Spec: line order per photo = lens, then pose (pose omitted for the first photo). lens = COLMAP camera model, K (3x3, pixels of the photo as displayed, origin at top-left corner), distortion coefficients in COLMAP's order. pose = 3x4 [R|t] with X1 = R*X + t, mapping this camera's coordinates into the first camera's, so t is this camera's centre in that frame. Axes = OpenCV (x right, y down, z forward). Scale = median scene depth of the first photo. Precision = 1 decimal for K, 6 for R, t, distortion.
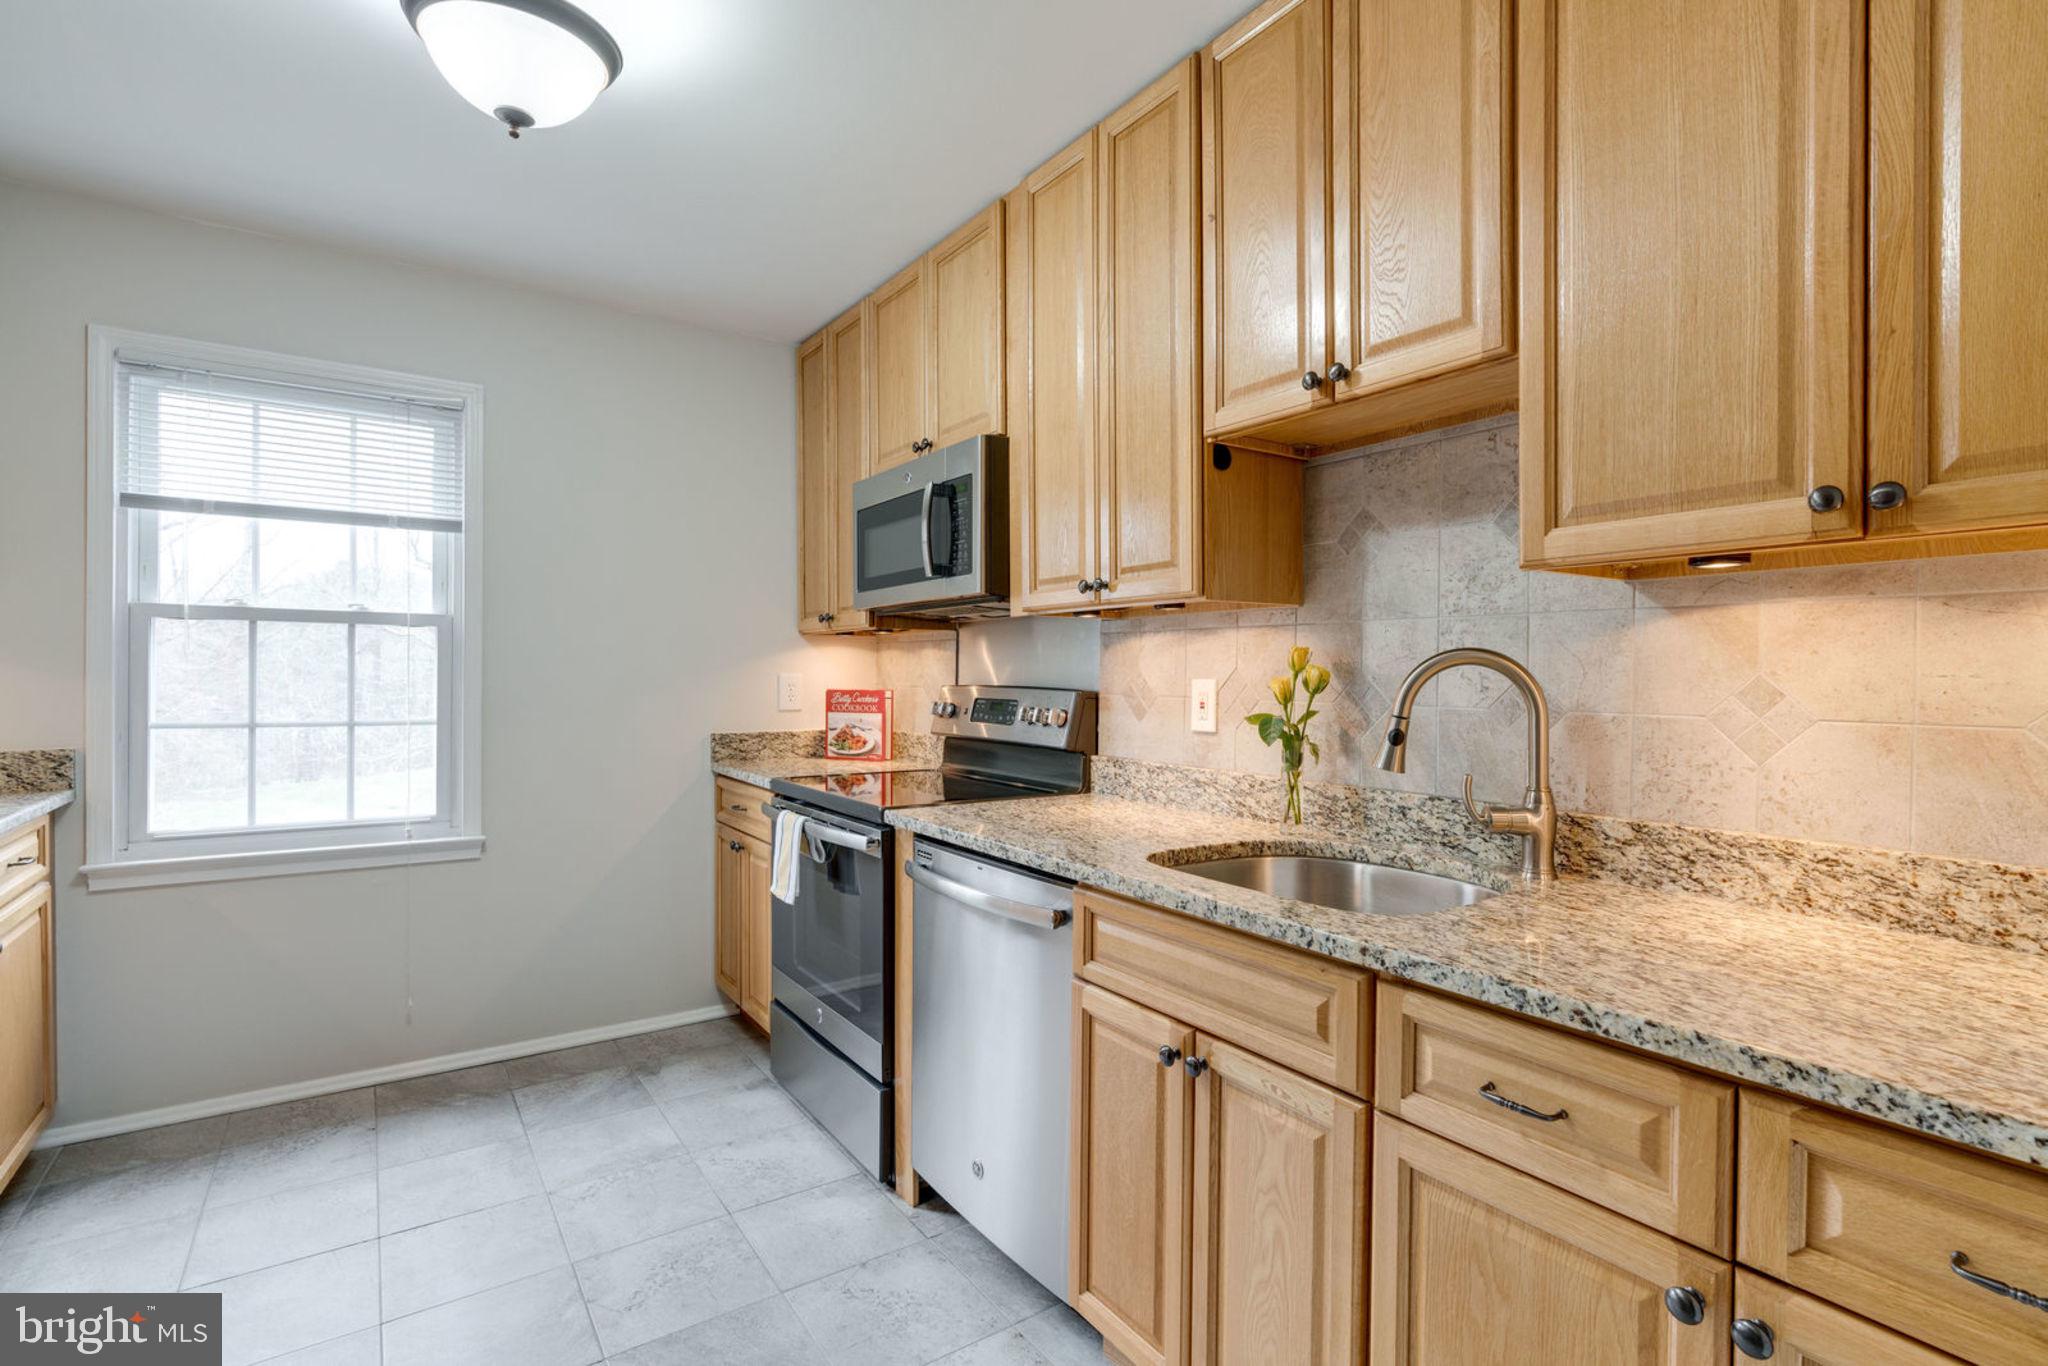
lens RADIAL K [[1001.7, 0, 1033.0], [0, 1001.7, 687.9], [0, 0, 1]] dist [-0.009528, 0.007118]
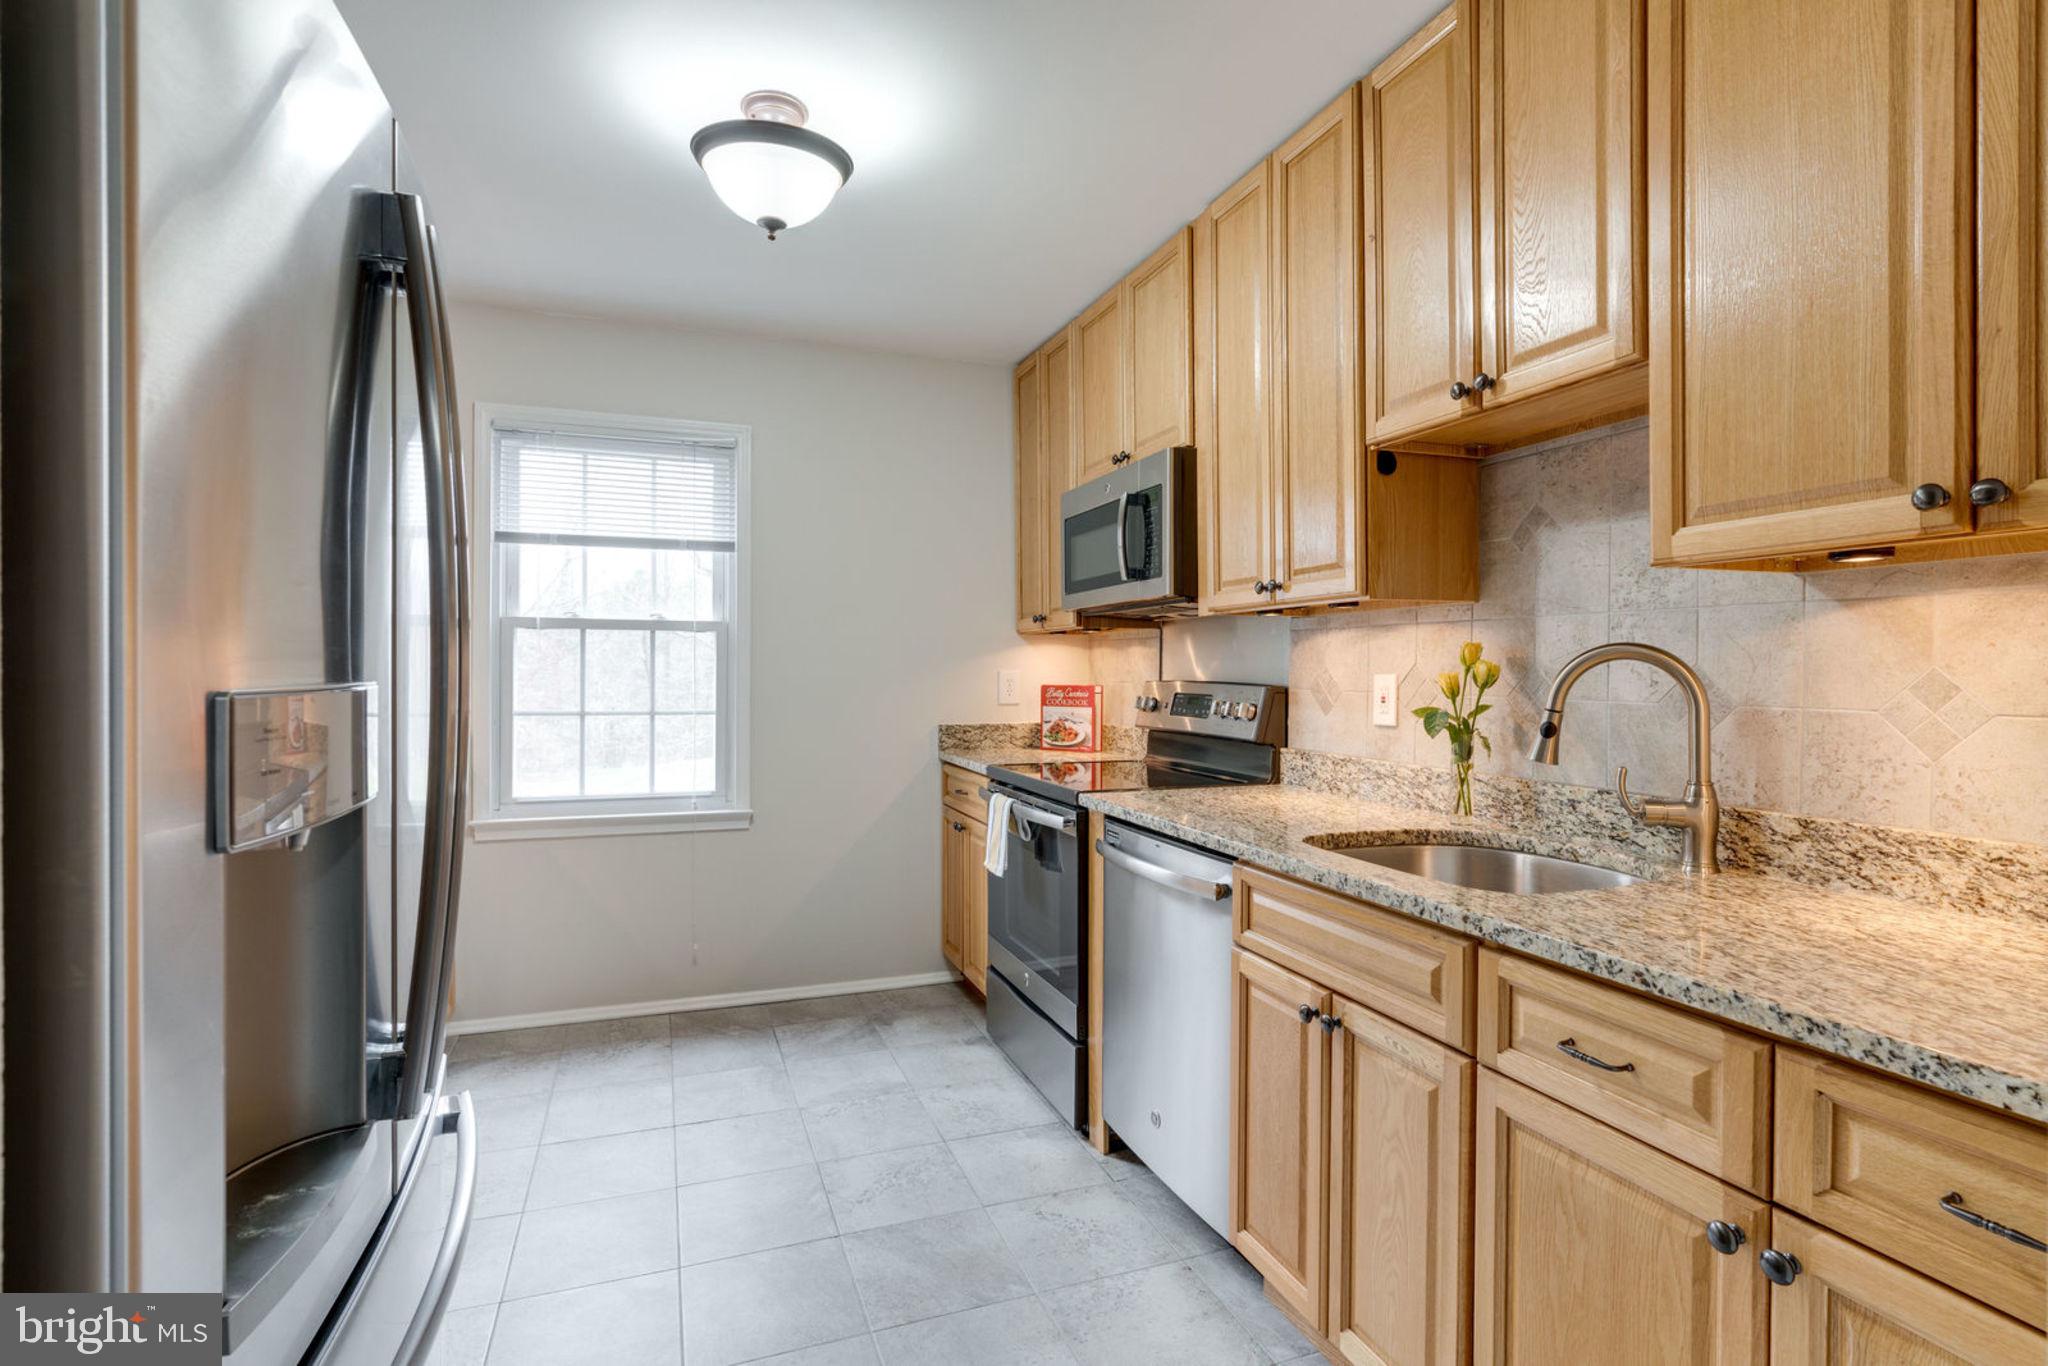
lens RADIAL K [[1001.7, 0, 1009.3], [0, 1001.7, 685.0], [0, 0, 1]] dist [-0.009528, 0.007118]
pose [[0.968250, 0.000048, -0.249986, 0.060806], [0.000222, 0.999999, 0.001052, 0.001317], [0.249986, -0.001074, 0.968249, -0.101944]]
